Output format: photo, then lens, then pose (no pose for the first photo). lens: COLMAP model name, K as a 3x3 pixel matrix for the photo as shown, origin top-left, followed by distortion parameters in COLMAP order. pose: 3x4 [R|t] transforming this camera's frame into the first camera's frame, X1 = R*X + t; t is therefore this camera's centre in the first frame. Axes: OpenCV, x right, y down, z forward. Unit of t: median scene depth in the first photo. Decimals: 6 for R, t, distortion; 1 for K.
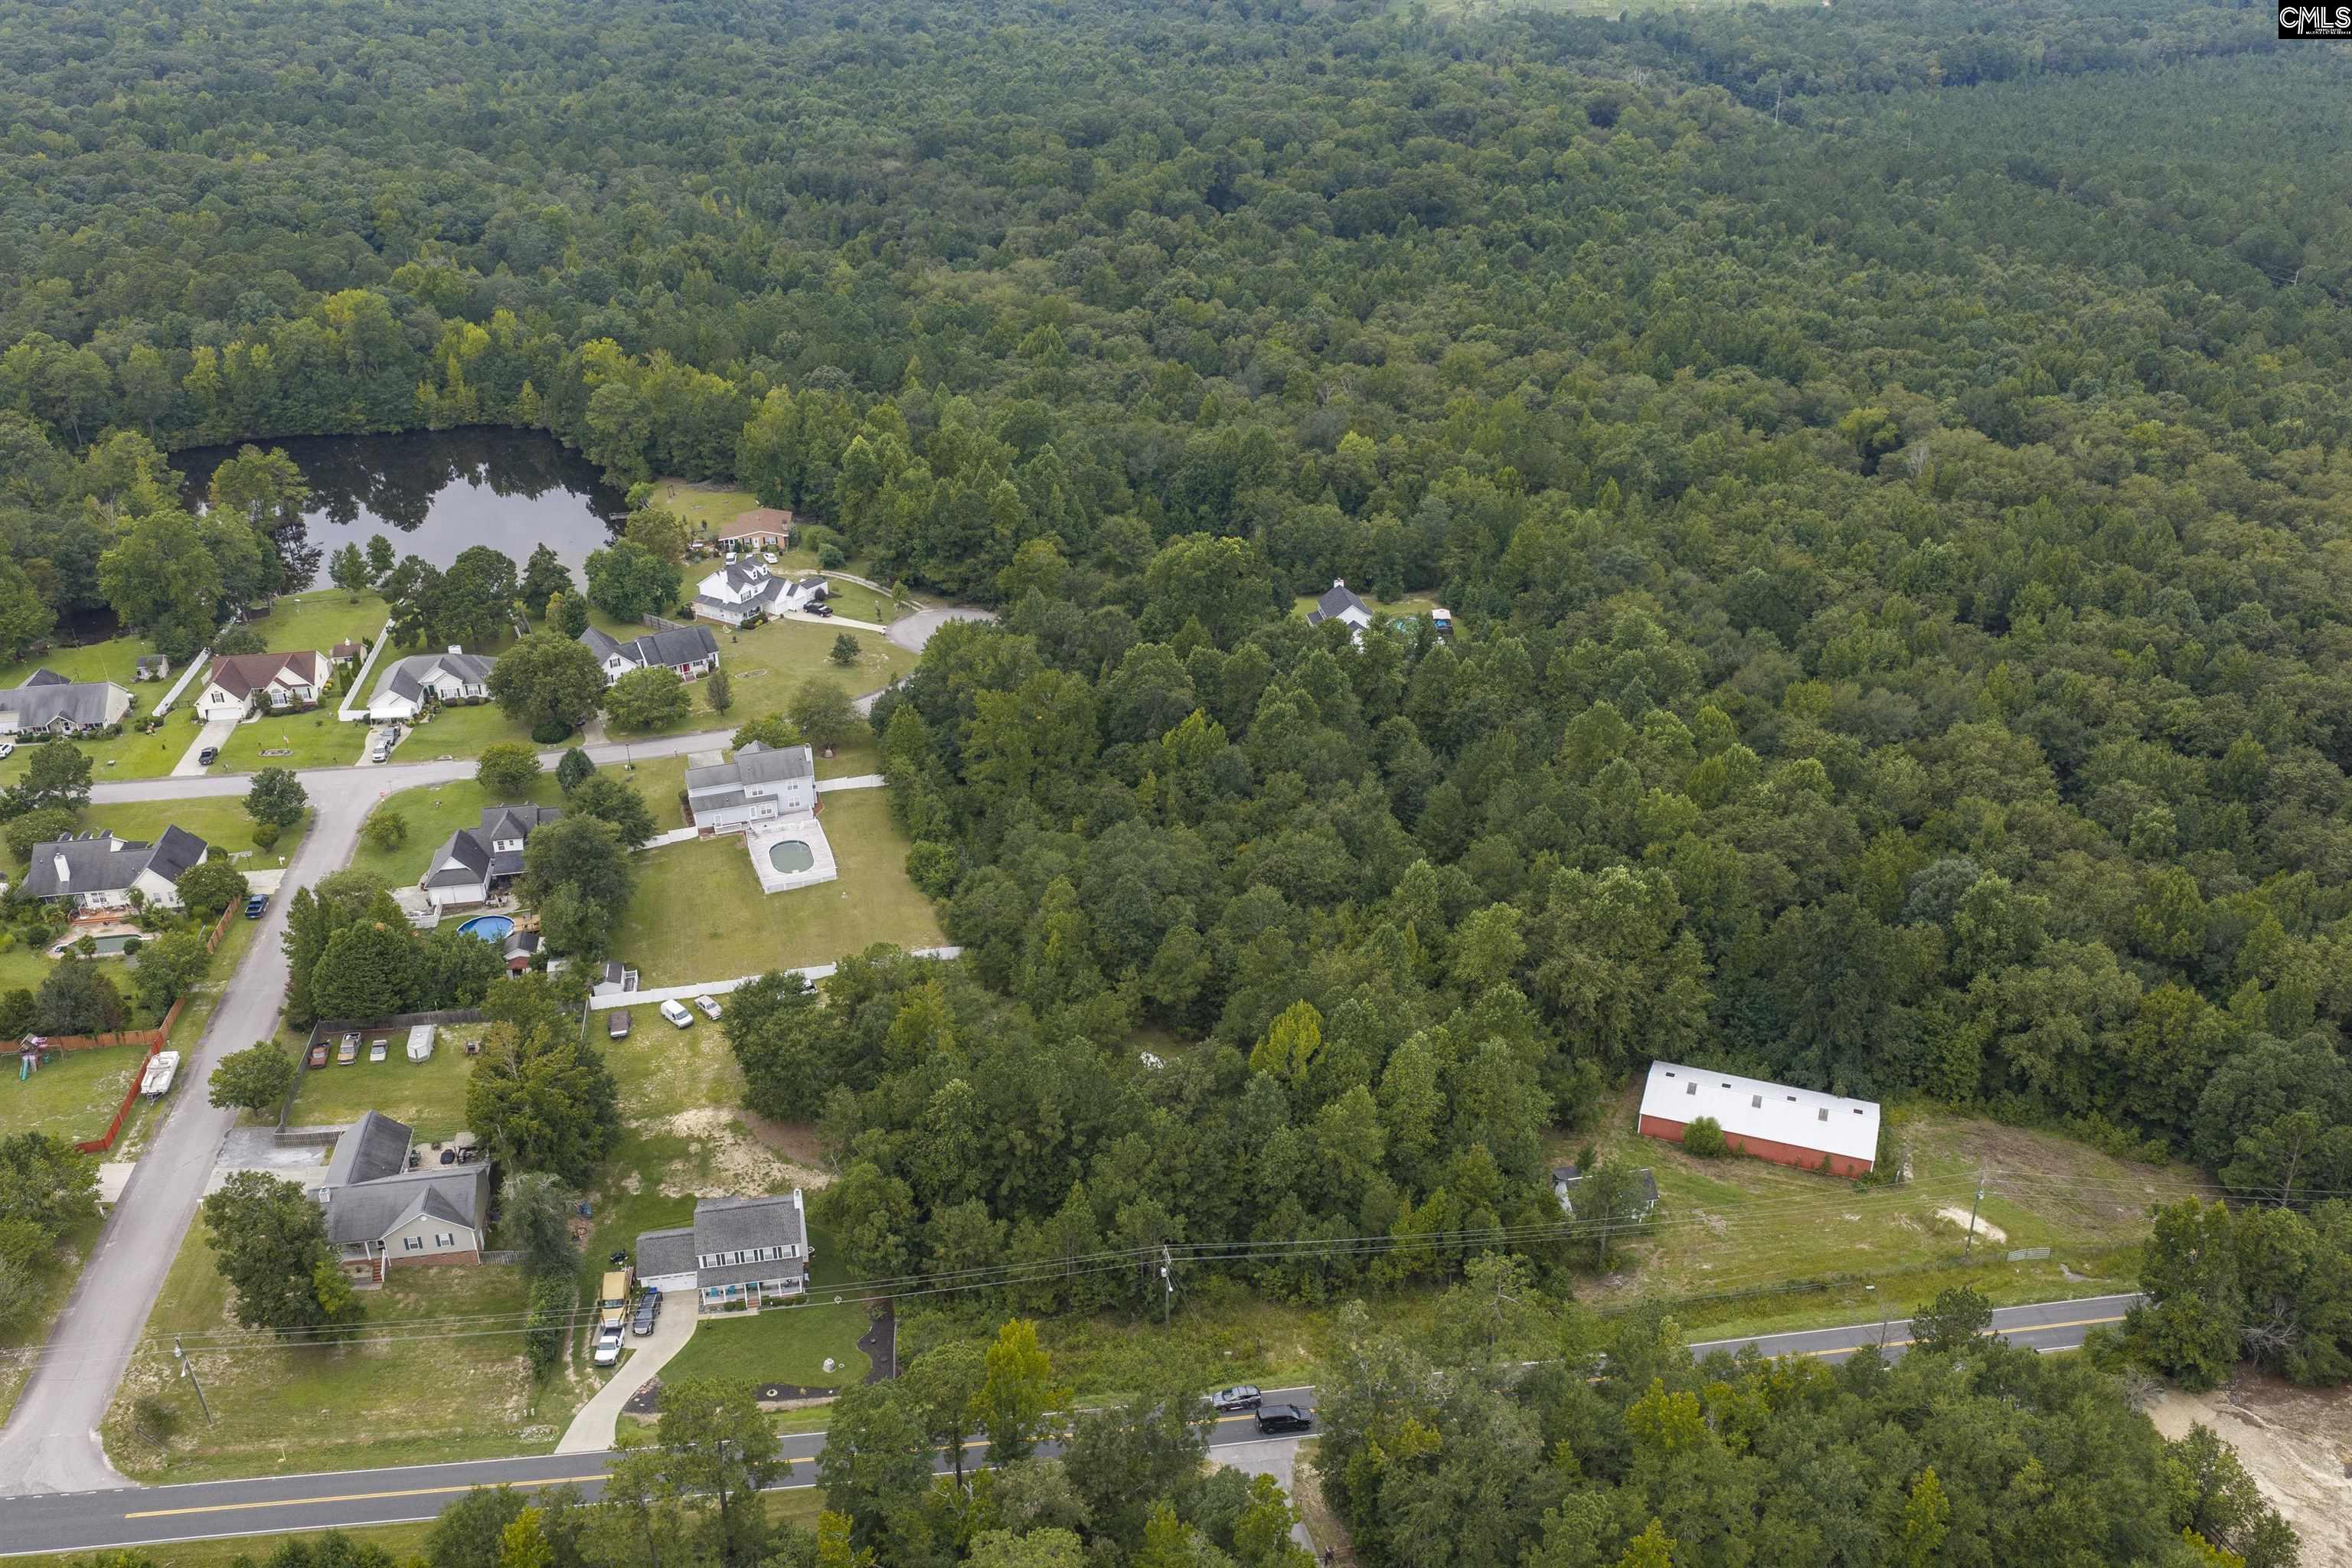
lens RADIAL K [[1964.7, 0, 1176.0], [0, 1964.7, 784.0], [0, 0, 1]] dist [0.007226, -0.017915]
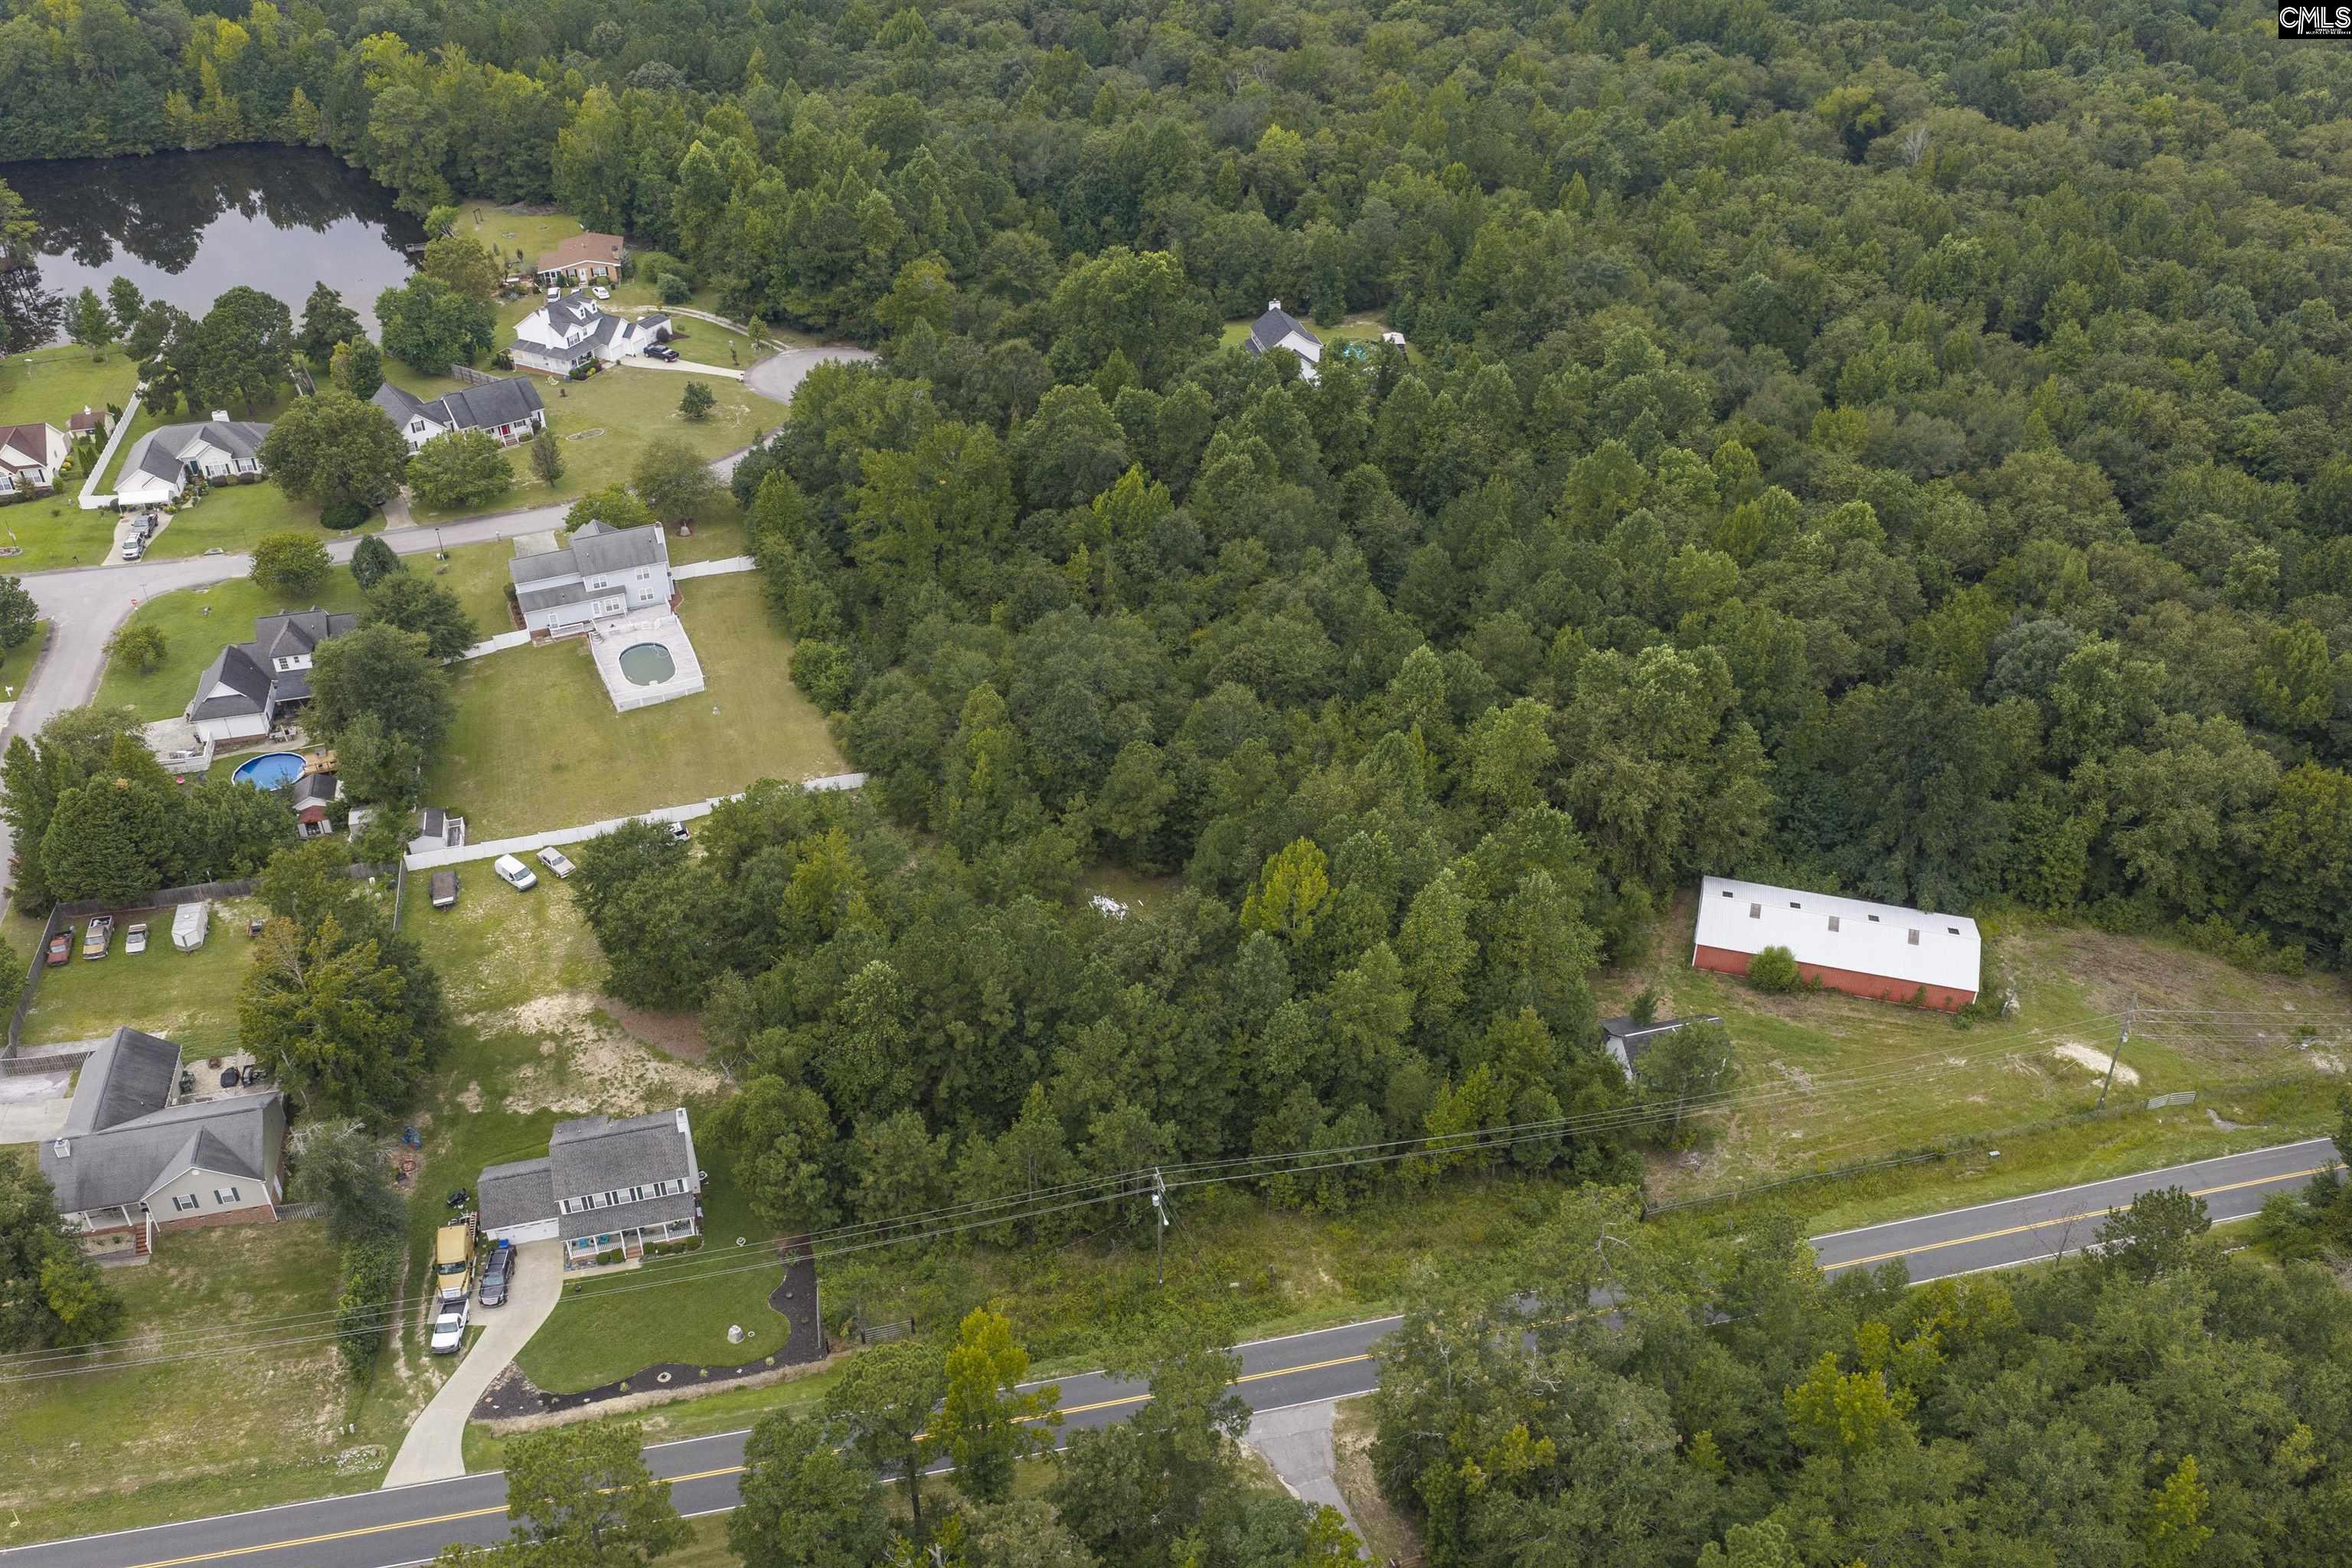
lens RADIAL K [[1964.7, 0, 1176.0], [0, 1964.7, 784.0], [0, 0, 1]] dist [0.007226, -0.017915]
pose [[0.997317, -0.041704, 0.060160, -0.027102], [0.033215, 0.990182, 0.135781, -0.017397], [-0.065232, -0.133419, 0.988911, 0.167908]]
